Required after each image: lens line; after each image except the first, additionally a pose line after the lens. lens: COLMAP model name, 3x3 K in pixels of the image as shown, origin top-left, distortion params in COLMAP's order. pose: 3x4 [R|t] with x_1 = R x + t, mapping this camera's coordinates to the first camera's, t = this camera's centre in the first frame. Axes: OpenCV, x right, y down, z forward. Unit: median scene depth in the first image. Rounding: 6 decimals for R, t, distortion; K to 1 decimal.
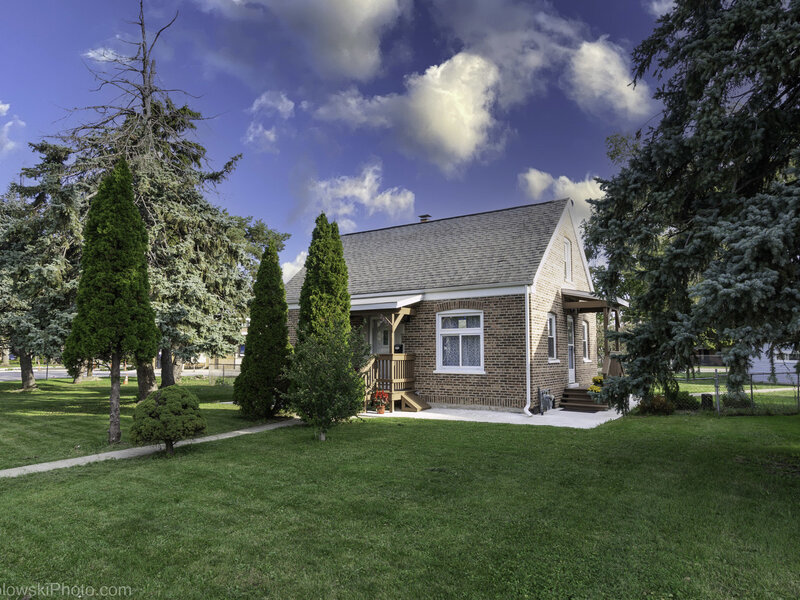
lens RADIAL K [[428.7, 0, 391.8], [0, 428.7, 326.5], [0, 0, 1]] dist [0.002075, 0.001460]
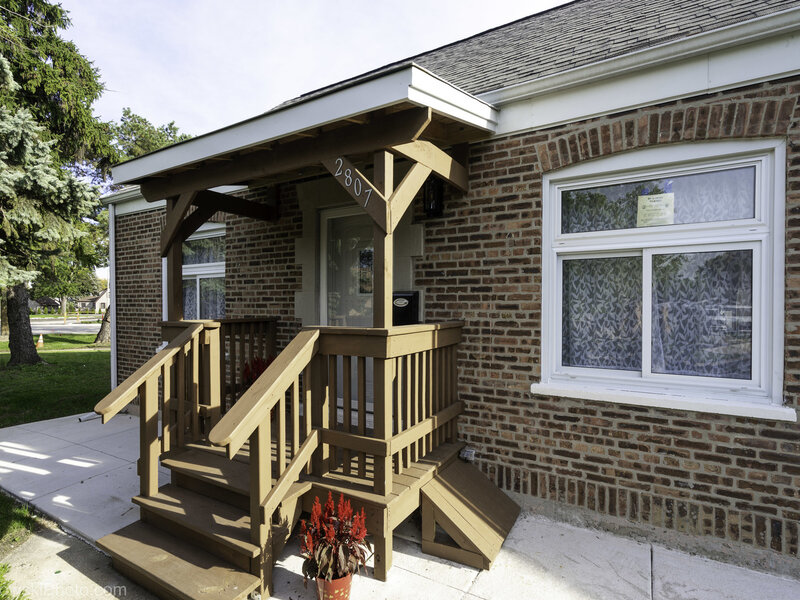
lens RADIAL K [[428.7, 0, 391.8], [0, 428.7, 326.5], [0, 0, 1]] dist [0.002075, 0.001460]
pose [[0.999541, -0.003054, 0.030142, -0.002188], [-0.000410, 0.993454, 0.114230, 0.032342], [-0.030294, -0.114190, 0.992997, 0.698772]]
